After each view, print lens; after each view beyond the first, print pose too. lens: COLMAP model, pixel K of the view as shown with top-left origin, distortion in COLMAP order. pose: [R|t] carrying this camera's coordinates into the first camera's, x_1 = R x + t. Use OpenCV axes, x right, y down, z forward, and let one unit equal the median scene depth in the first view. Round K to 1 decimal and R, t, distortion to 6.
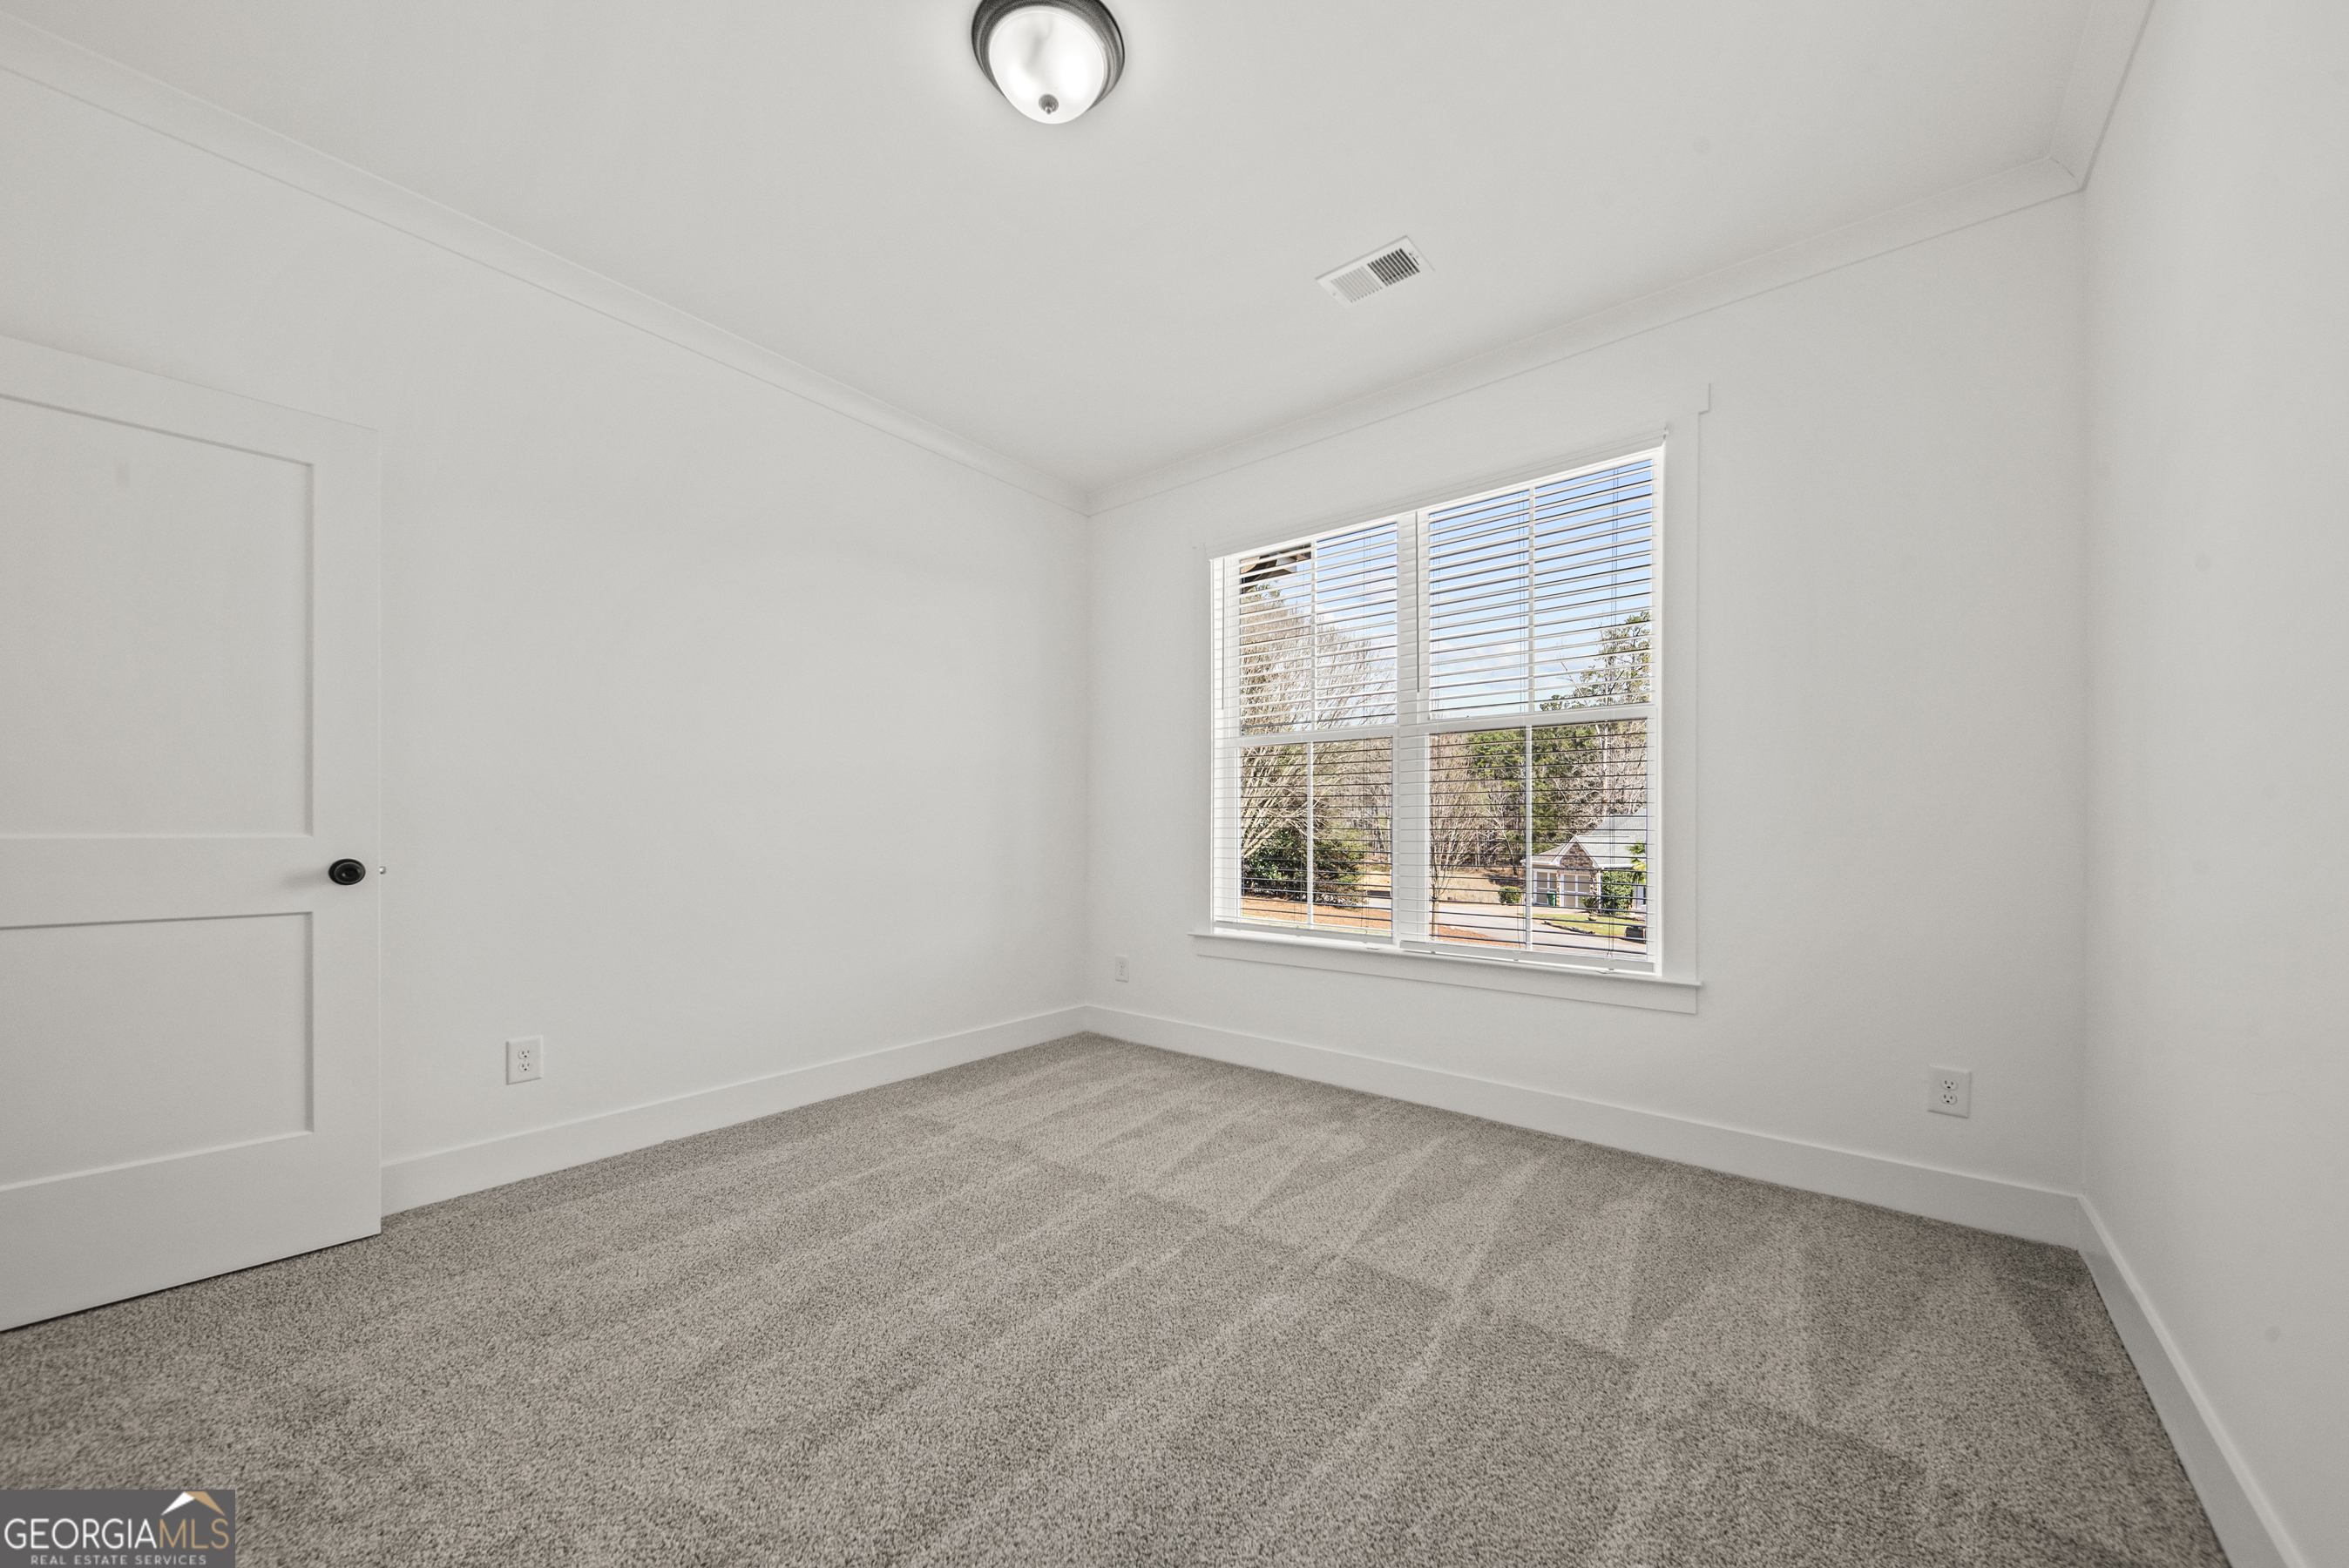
lens RADIAL K [[843.0, 0, 1165.6], [0, 843.0, 832.1], [0, 0, 1]] dist [-0.001979, 0.000001]
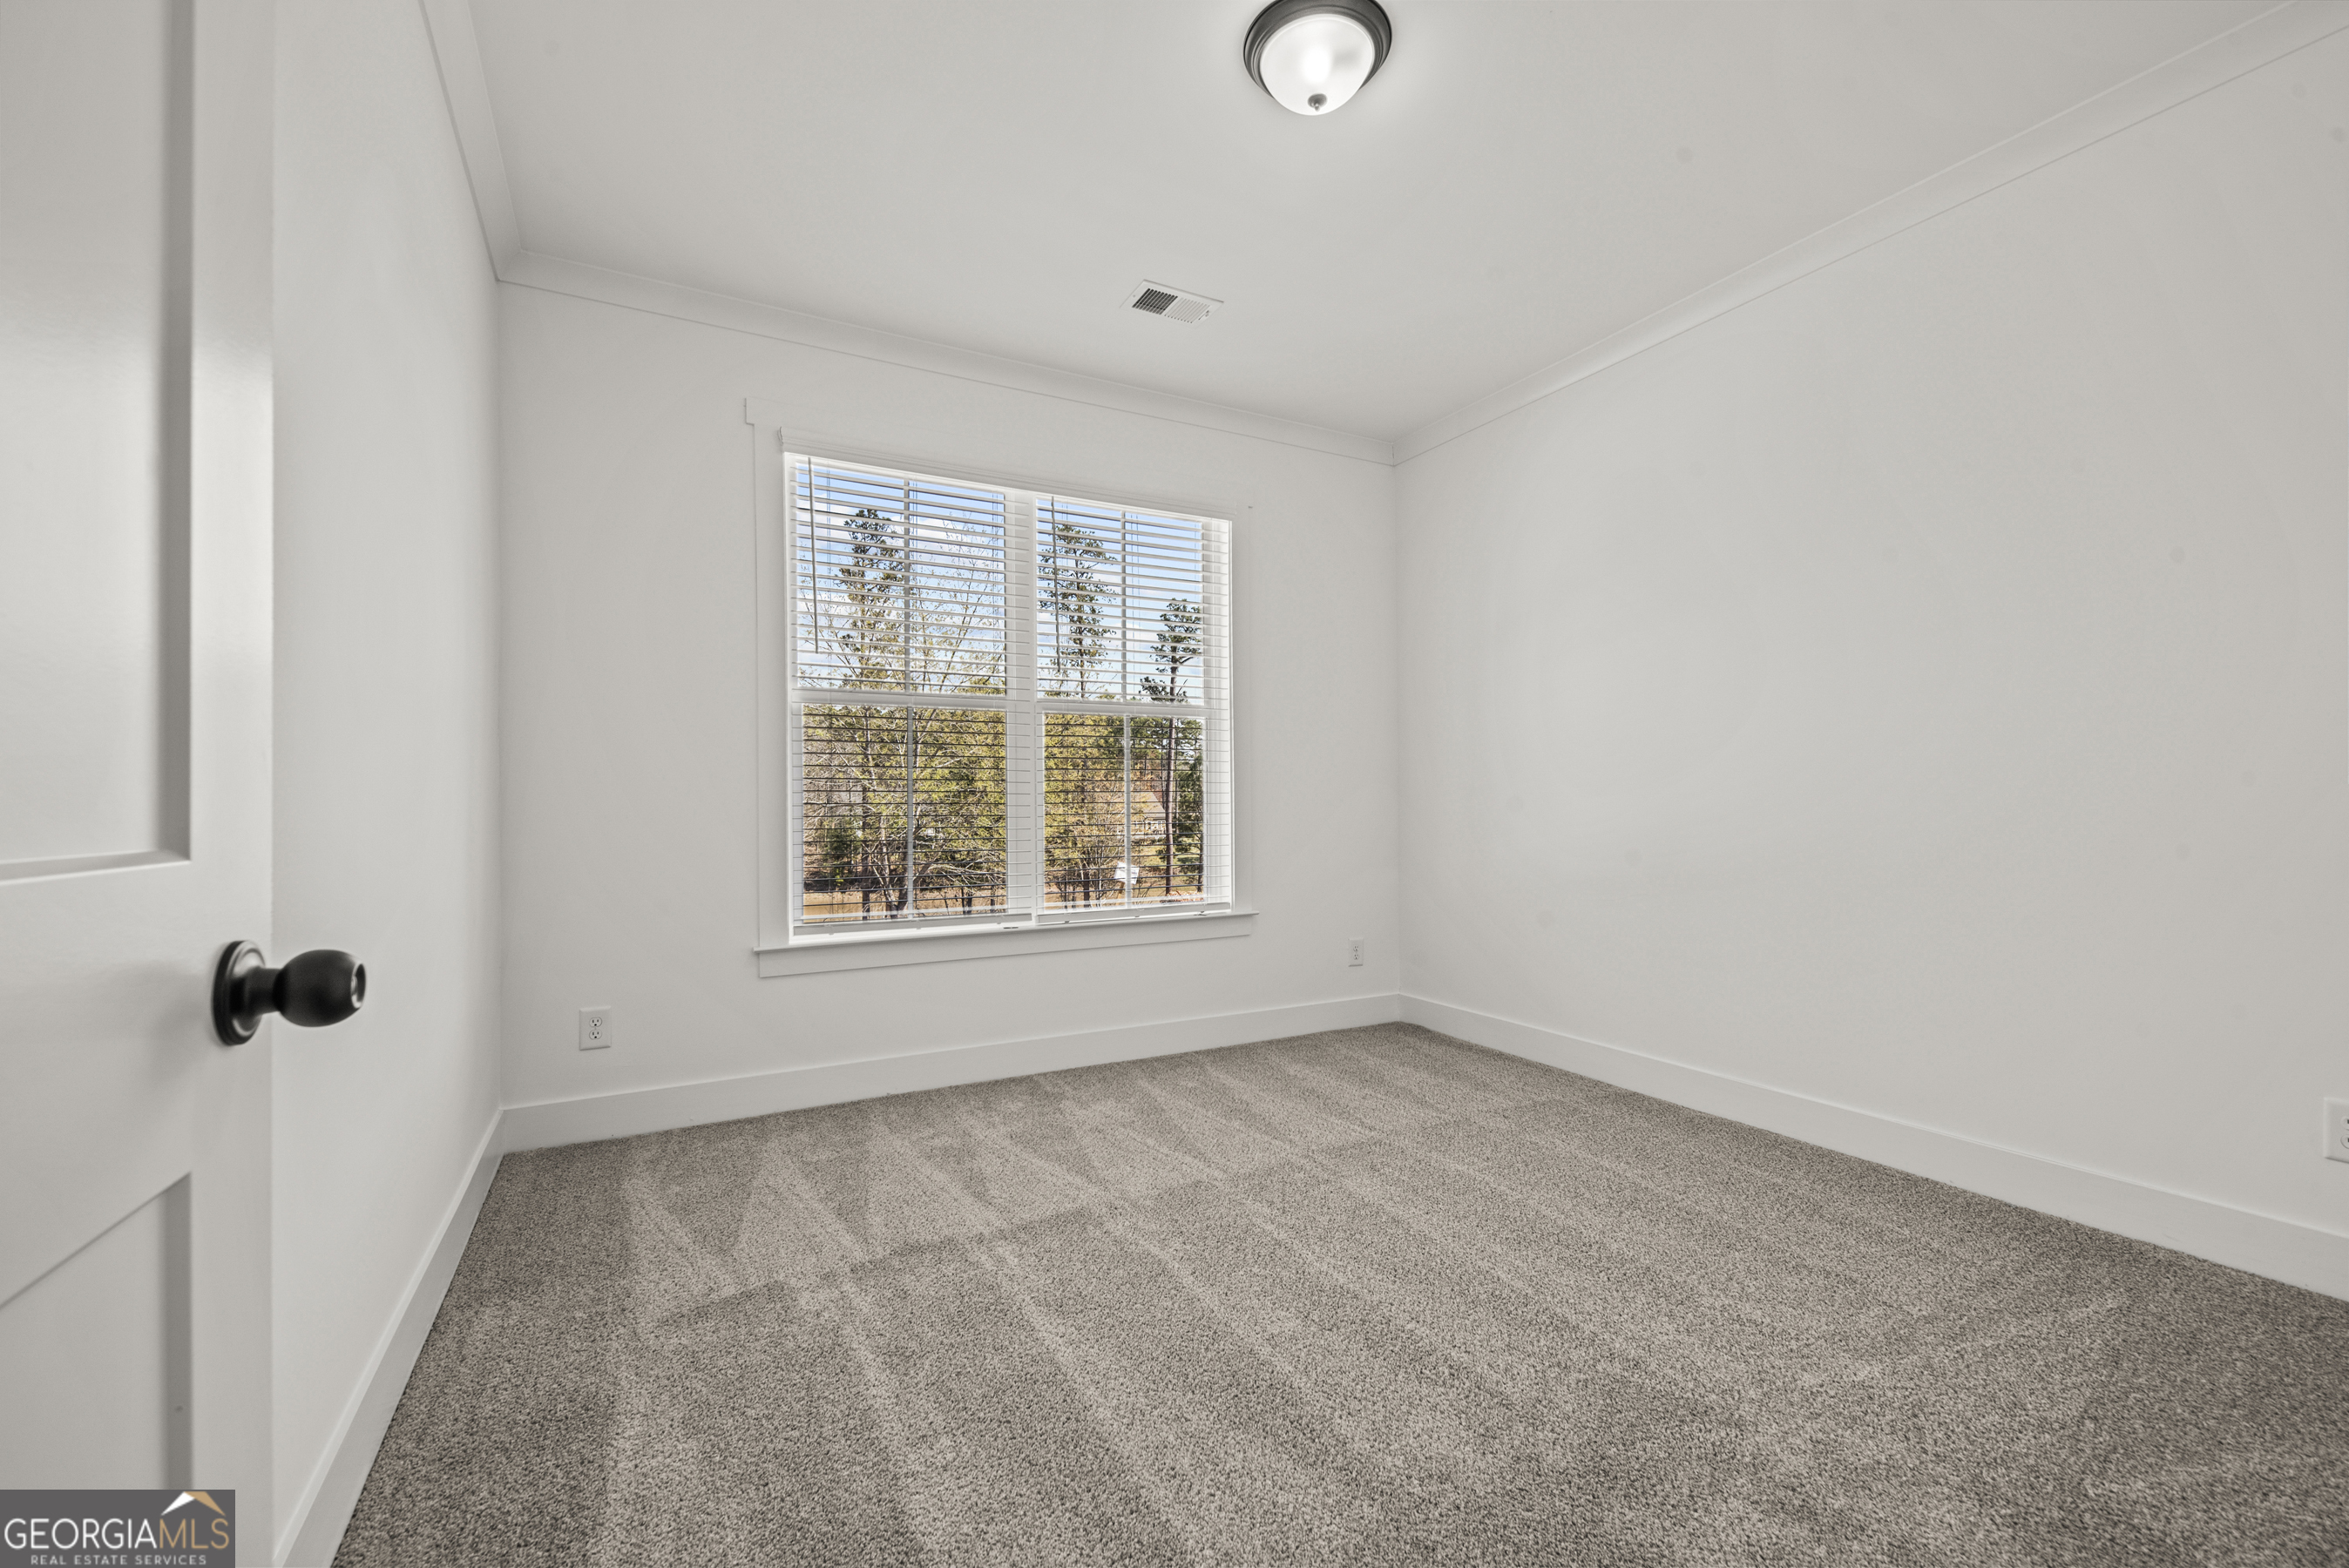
lens RADIAL K [[979.6, 0, 1172.4], [0, 979.6, 795.5], [0, 0, 1]] dist [0.003754, 0.000140]
pose [[0.373445, 0.001687, 0.927651, -0.772991], [0.015583, 0.999846, -0.008091, -0.002419], [-0.927521, 0.017477, 0.373362, 0.424439]]
